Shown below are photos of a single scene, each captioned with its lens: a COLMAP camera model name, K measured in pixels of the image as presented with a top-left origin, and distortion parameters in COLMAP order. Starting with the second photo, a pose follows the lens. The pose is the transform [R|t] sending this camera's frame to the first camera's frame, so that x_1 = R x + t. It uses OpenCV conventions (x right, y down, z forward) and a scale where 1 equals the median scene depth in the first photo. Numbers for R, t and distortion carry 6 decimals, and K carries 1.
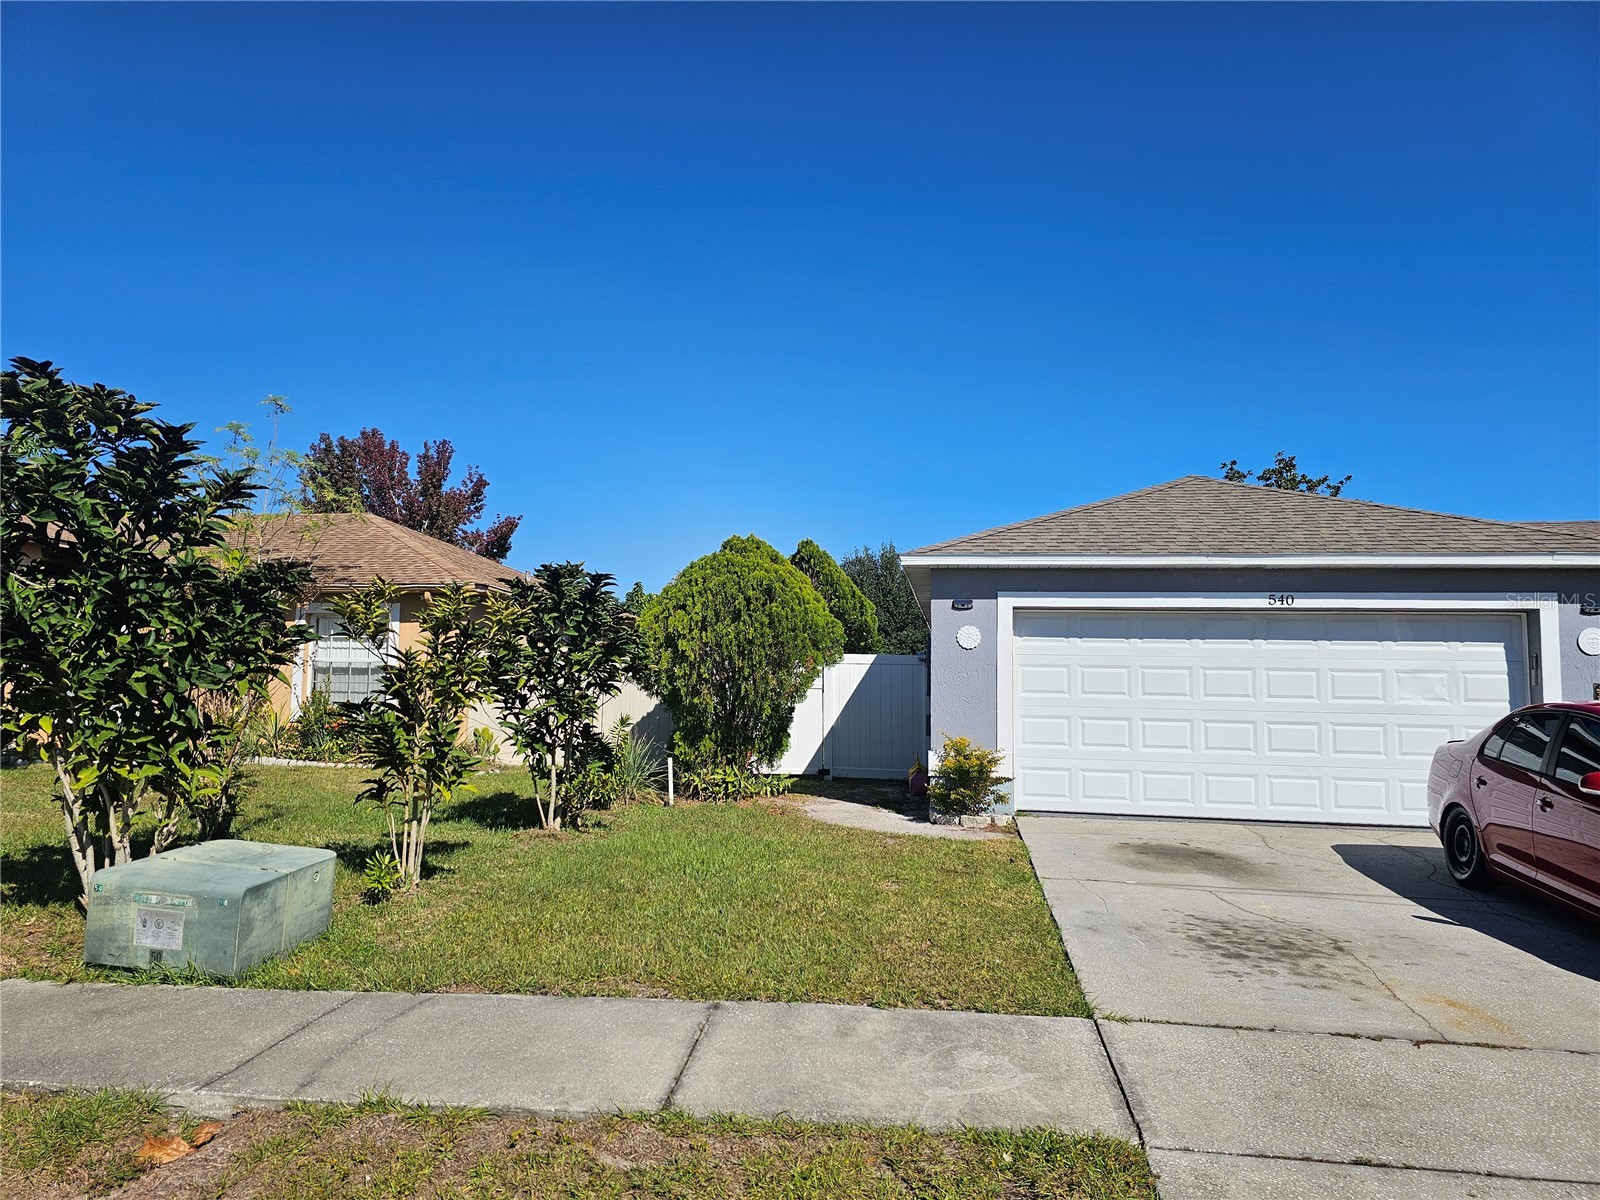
lens RADIAL K [[1053.5, 0, 777.2], [0, 1053.5, 602.4], [0, 0, 1]] dist [0.058573, -0.057220]
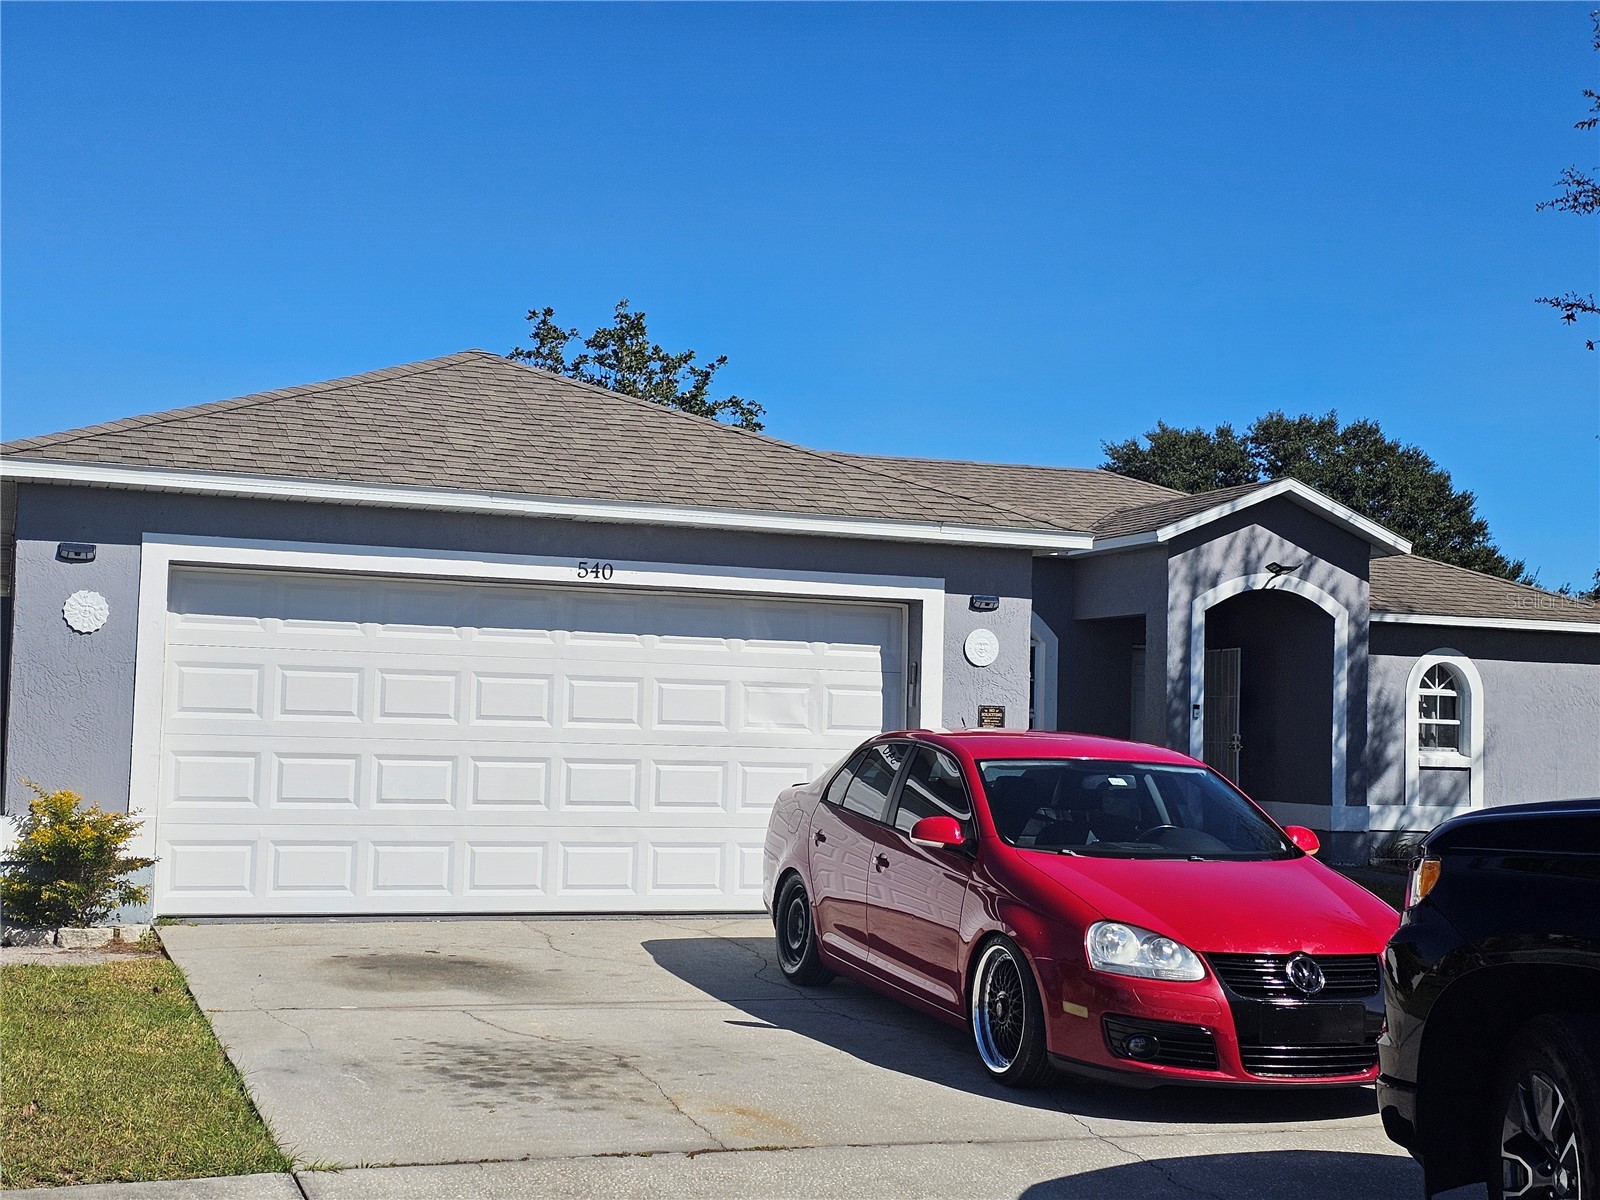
lens RADIAL K [[2118.0, 0, 788.8], [0, 2118.0, 620.5], [0, 0, 1]] dist [0.180664, -0.526884]
pose [[0.866835, 0.032812, 0.497514, -0.062589], [-0.053752, 0.998167, 0.027823, -0.014207], [-0.495689, -0.050860, 0.867009, -0.172377]]
